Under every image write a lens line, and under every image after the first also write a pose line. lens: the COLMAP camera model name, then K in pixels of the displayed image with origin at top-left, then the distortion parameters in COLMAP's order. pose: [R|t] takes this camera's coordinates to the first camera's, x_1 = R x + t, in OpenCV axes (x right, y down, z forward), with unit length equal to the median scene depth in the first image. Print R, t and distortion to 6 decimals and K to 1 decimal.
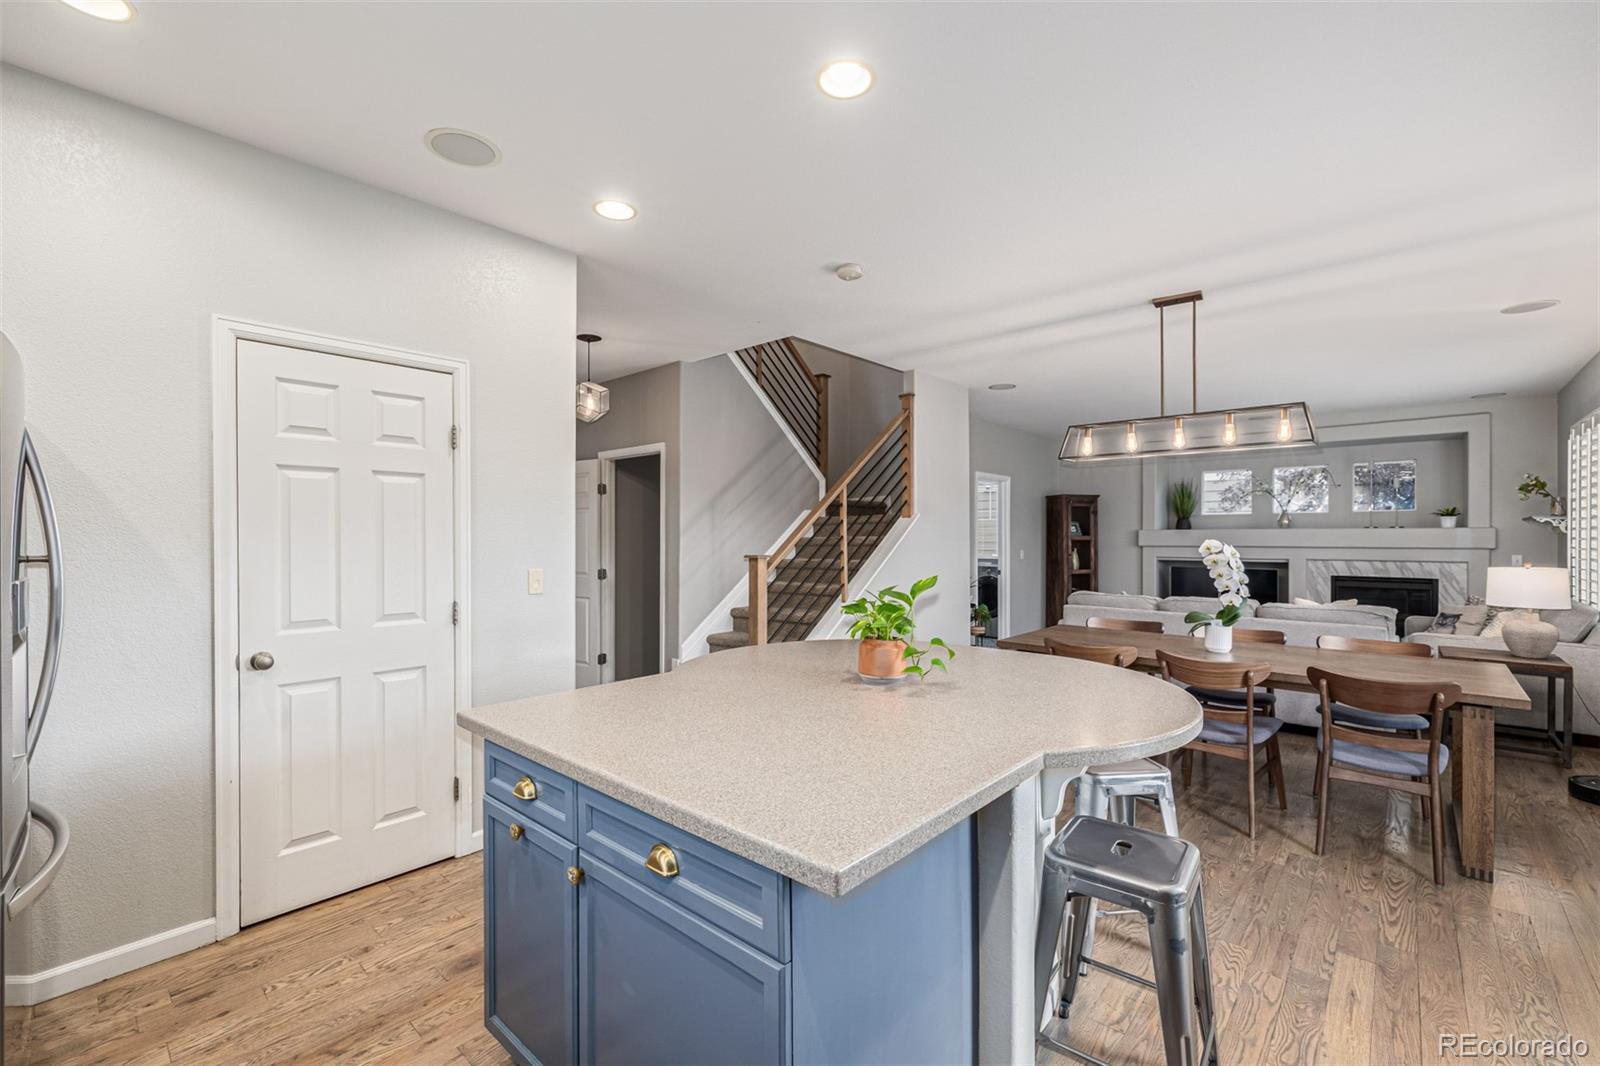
lens RADIAL K [[674.3, 0, 795.6], [0, 674.3, 536.9], [0, 0, 1]] dist [0.003624, -0.000675]
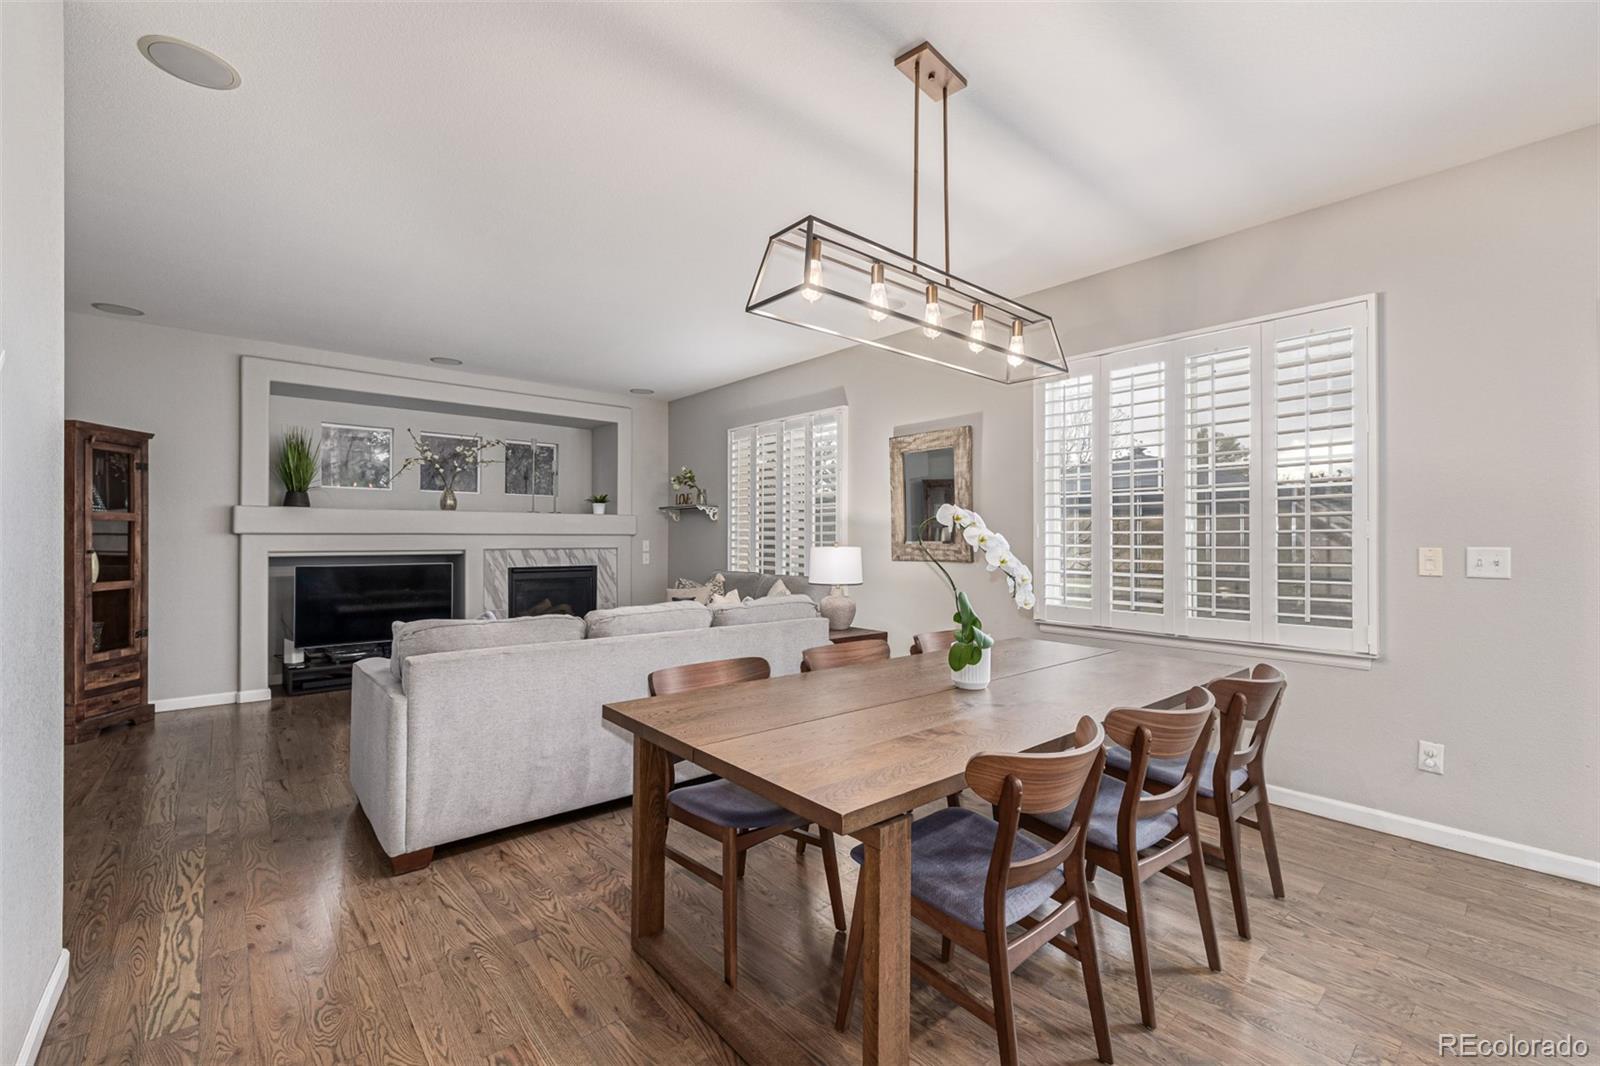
lens RADIAL K [[674.3, 0, 802.3], [0, 674.3, 529.9], [0, 0, 1]] dist [0.003624, -0.000675]
pose [[0.126620, 0.013213, 0.991863, 0.005633], [0.000277, 0.999911, -0.013355, 0.021113], [-0.991951, 0.001965, 0.126605, 0.529769]]
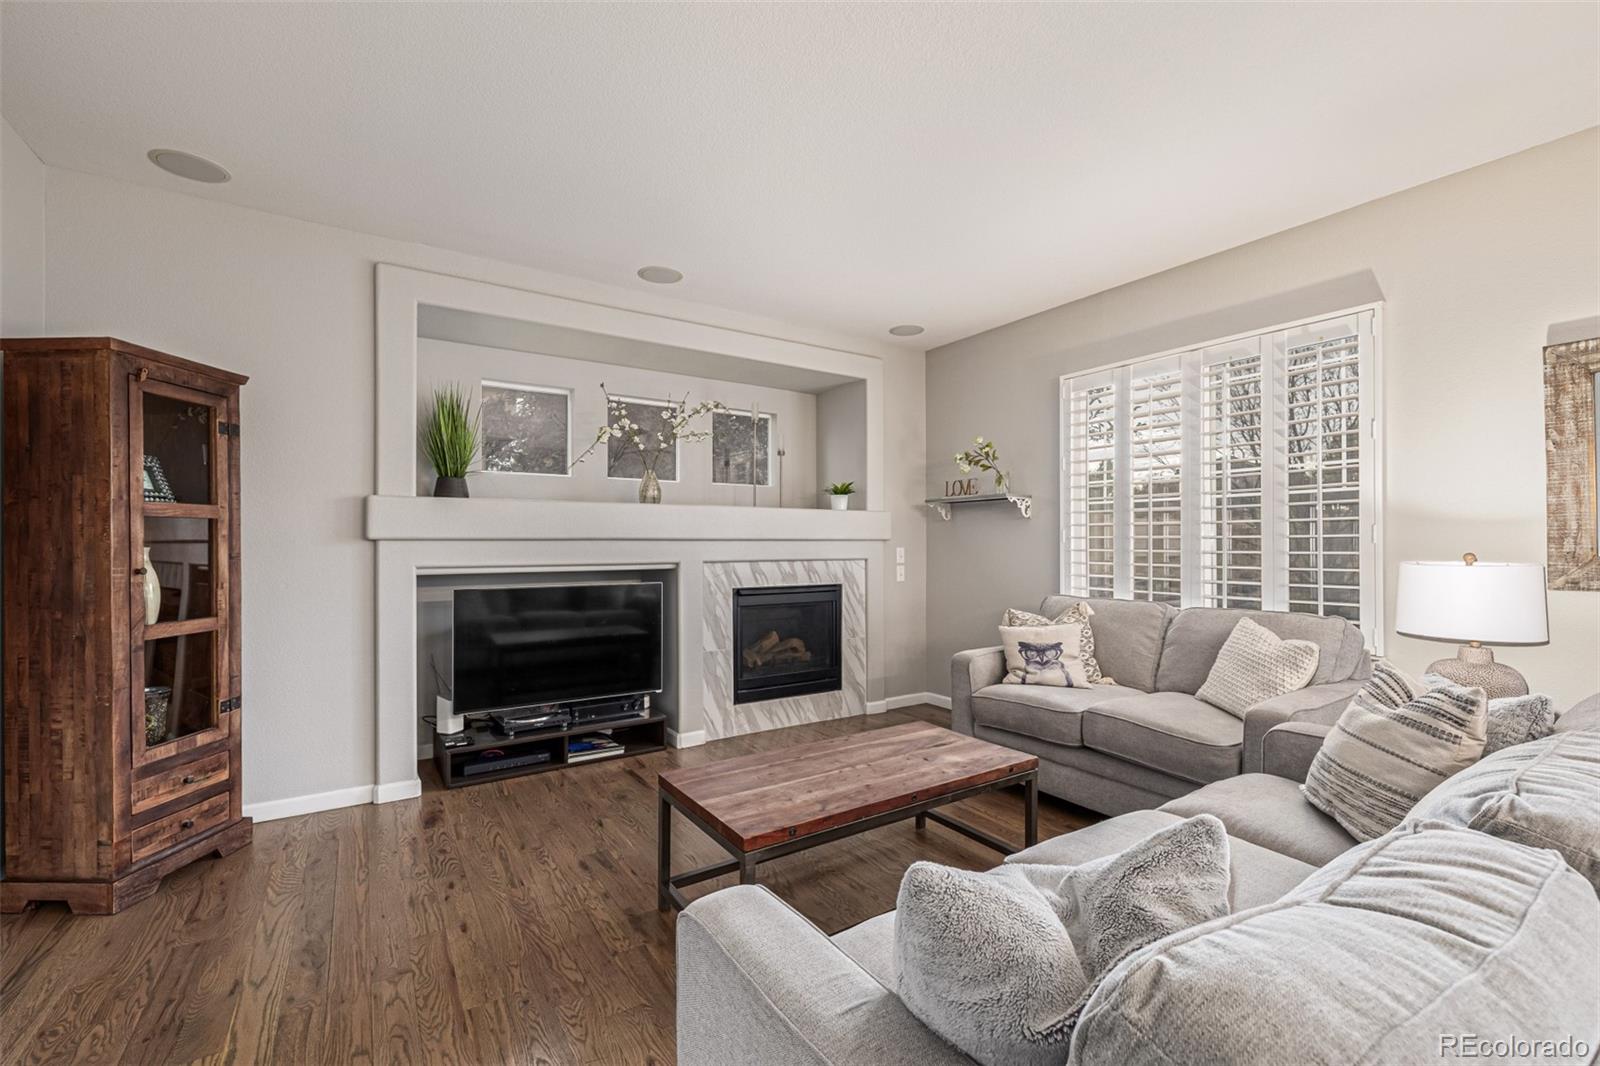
lens RADIAL K [[674.3, 0, 799.4], [0, 674.3, 538.2], [0, 0, 1]] dist [0.003624, -0.000675]
pose [[0.256269, 0.006851, 0.966581, 0.252999], [0.001625, 0.999970, -0.007518, 0.018766], [-0.966604, 0.003497, 0.256250, 0.796955]]
